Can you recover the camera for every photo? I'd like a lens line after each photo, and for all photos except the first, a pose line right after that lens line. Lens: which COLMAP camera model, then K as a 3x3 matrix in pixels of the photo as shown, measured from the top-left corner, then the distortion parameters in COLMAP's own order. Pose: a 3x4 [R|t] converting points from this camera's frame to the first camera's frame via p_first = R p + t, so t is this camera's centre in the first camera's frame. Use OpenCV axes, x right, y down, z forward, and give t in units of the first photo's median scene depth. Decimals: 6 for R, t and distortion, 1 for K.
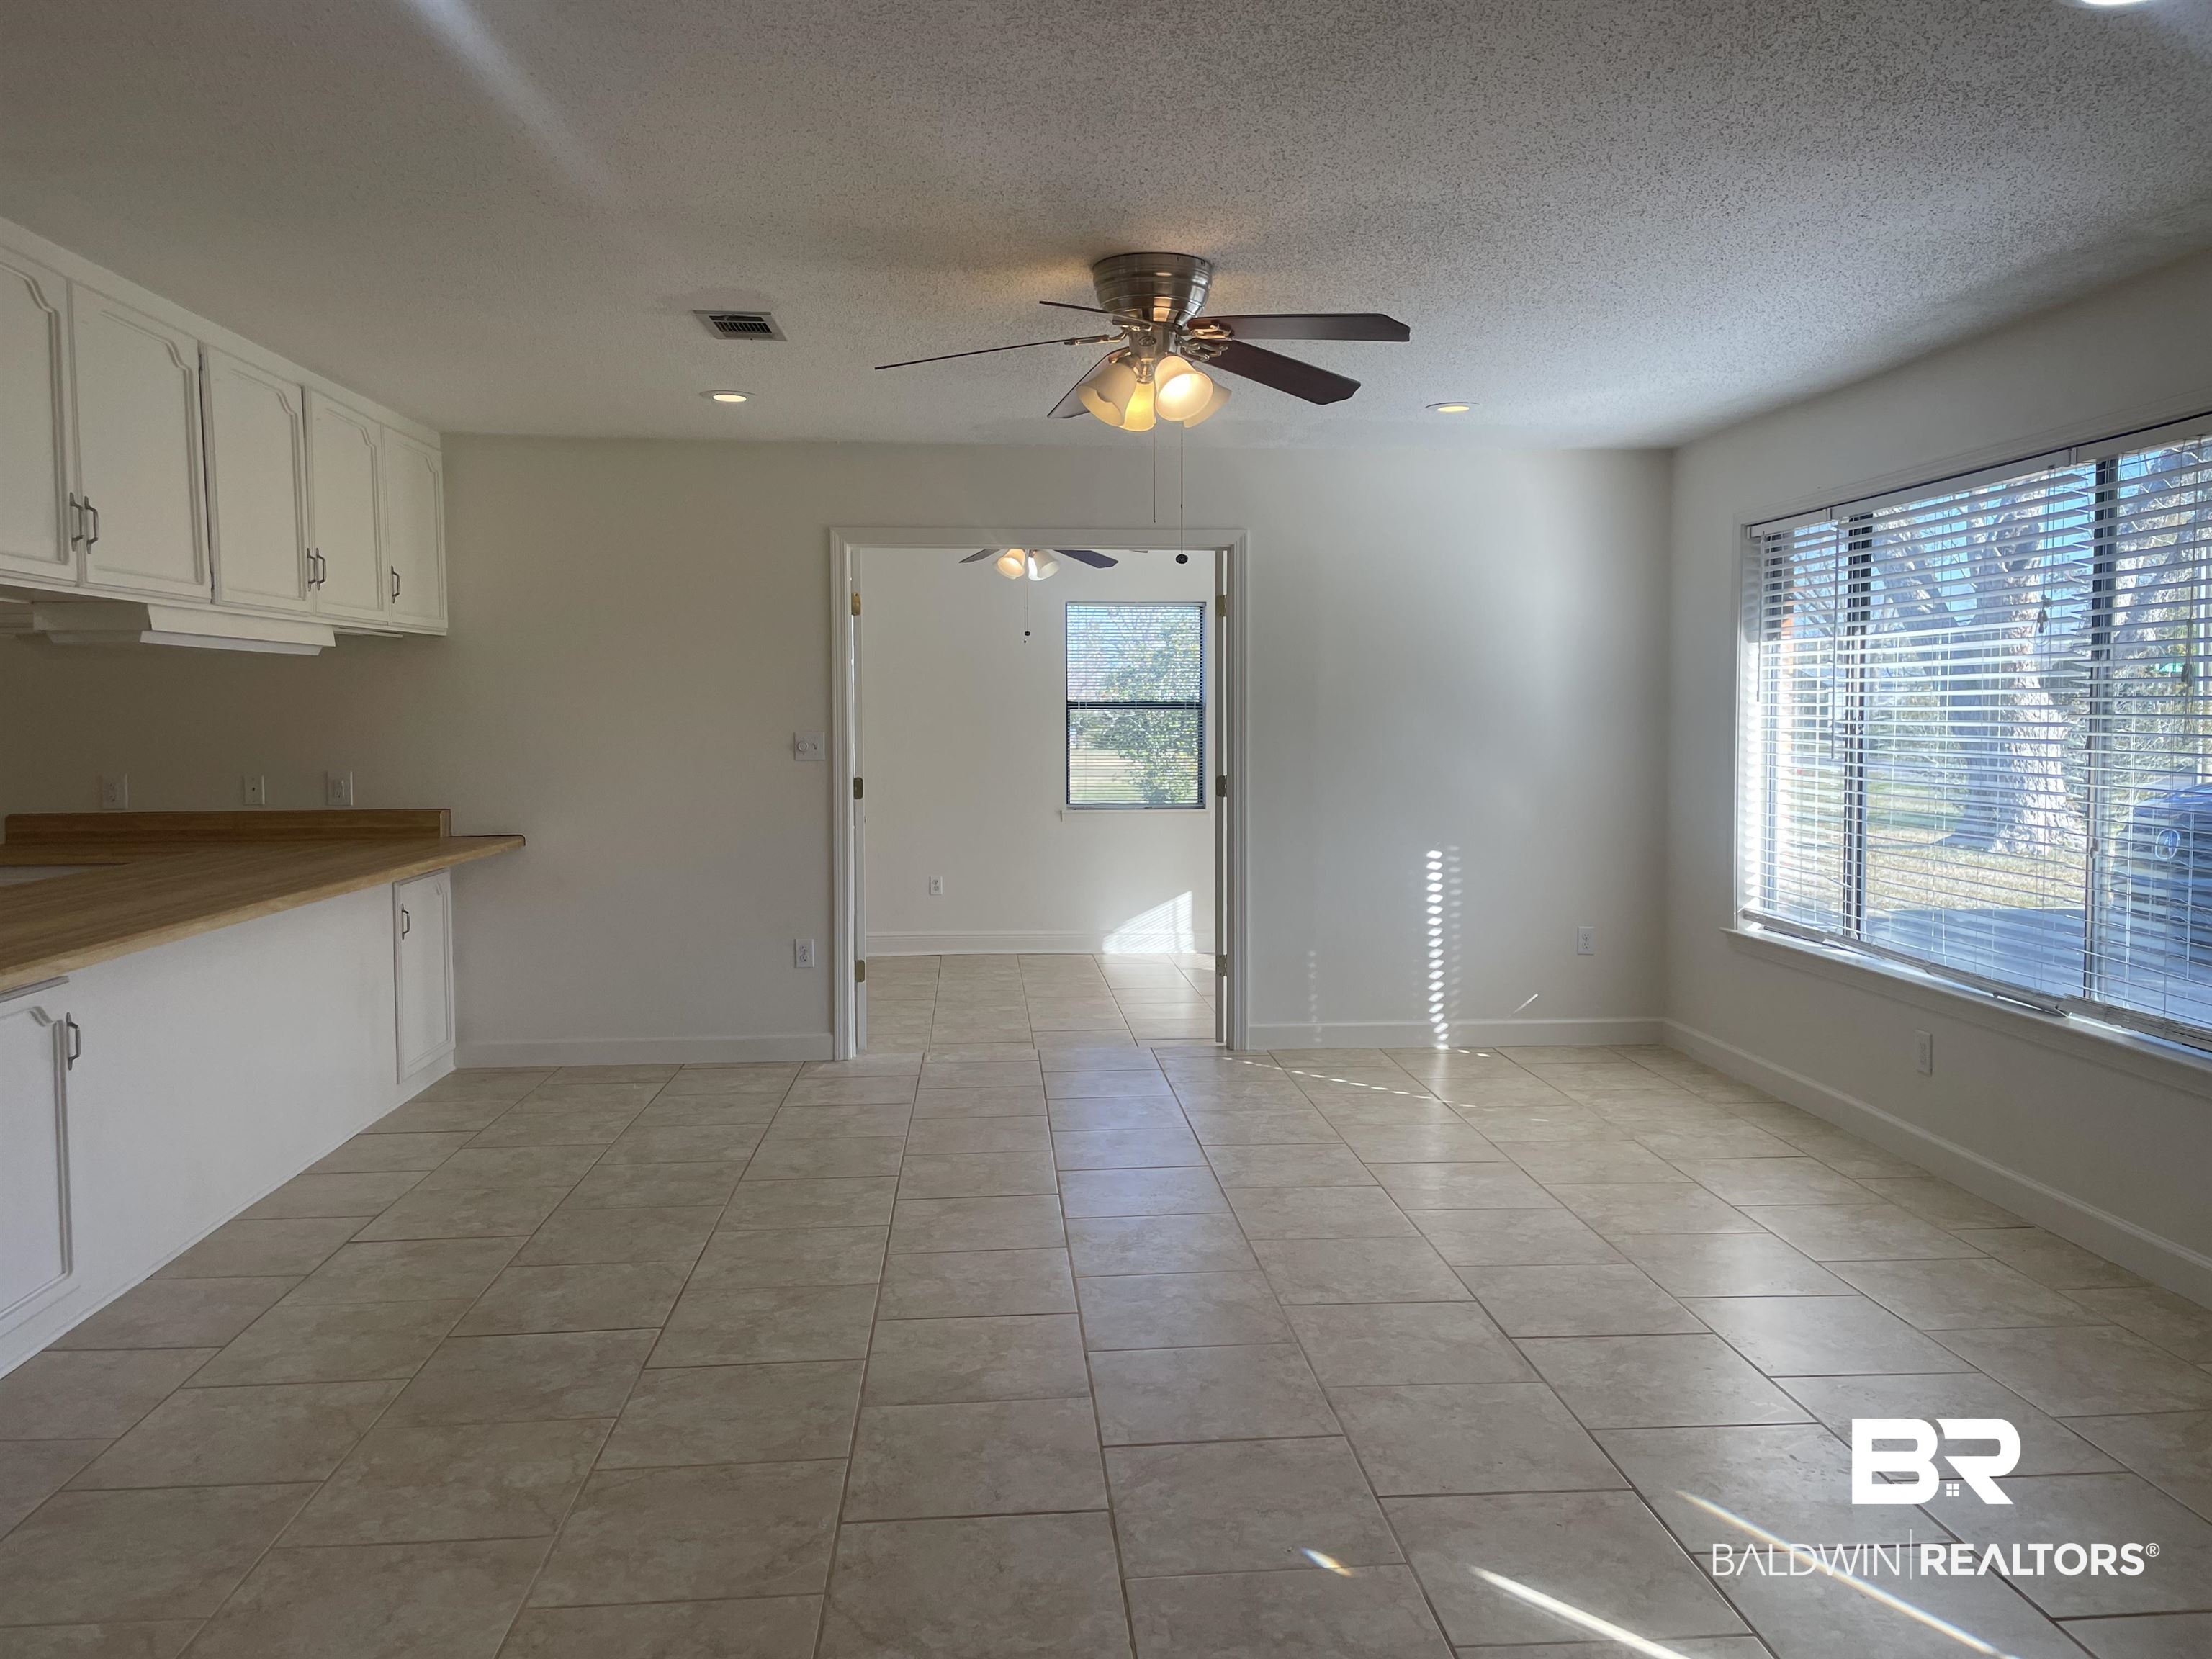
lens RADIAL K [[1666.5, 0, 1111.5], [0, 1666.5, 815.9], [0, 0, 1]] dist [0.109528, -0.135261]
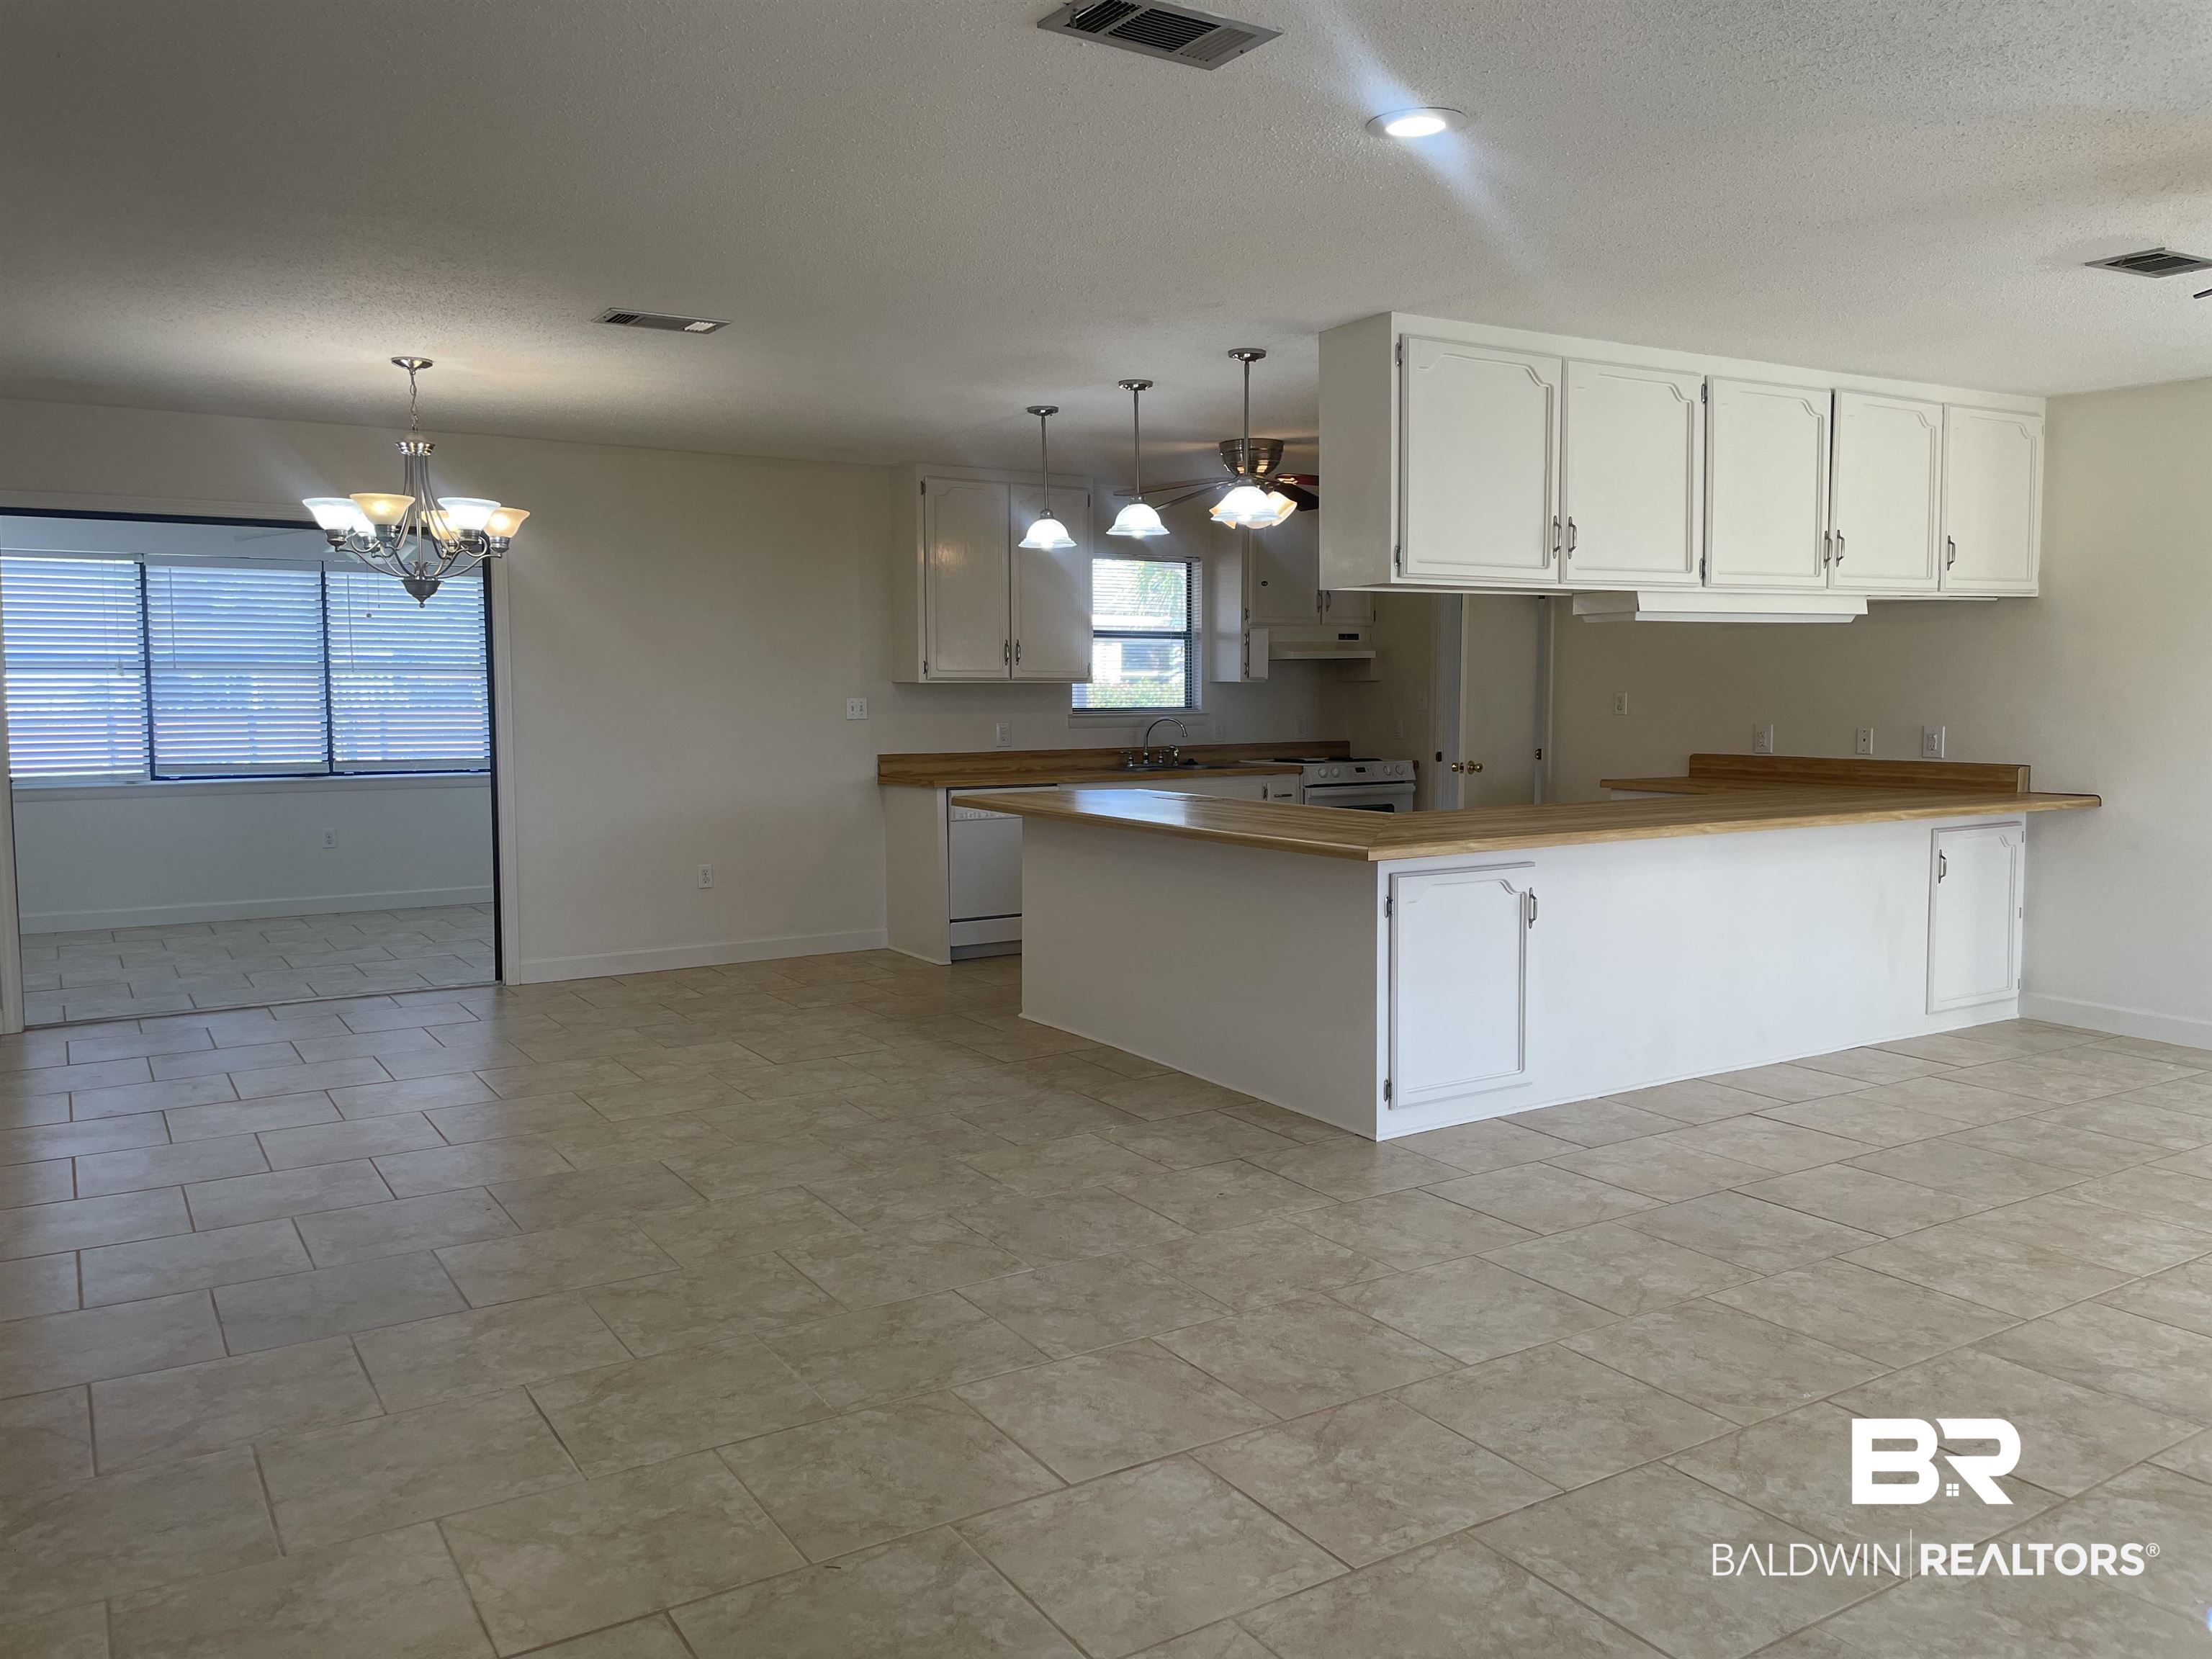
lens RADIAL K [[1669.5, 0, 1104.0], [0, 1669.5, 833.2], [0, 0, 1]] dist [0.064768, -0.083719]
pose [[0.454924, 0.082322, -0.886717, 0.443165], [-0.051690, 0.996480, 0.065993, -0.002962], [0.889029, 0.015812, 0.457578, 0.048084]]
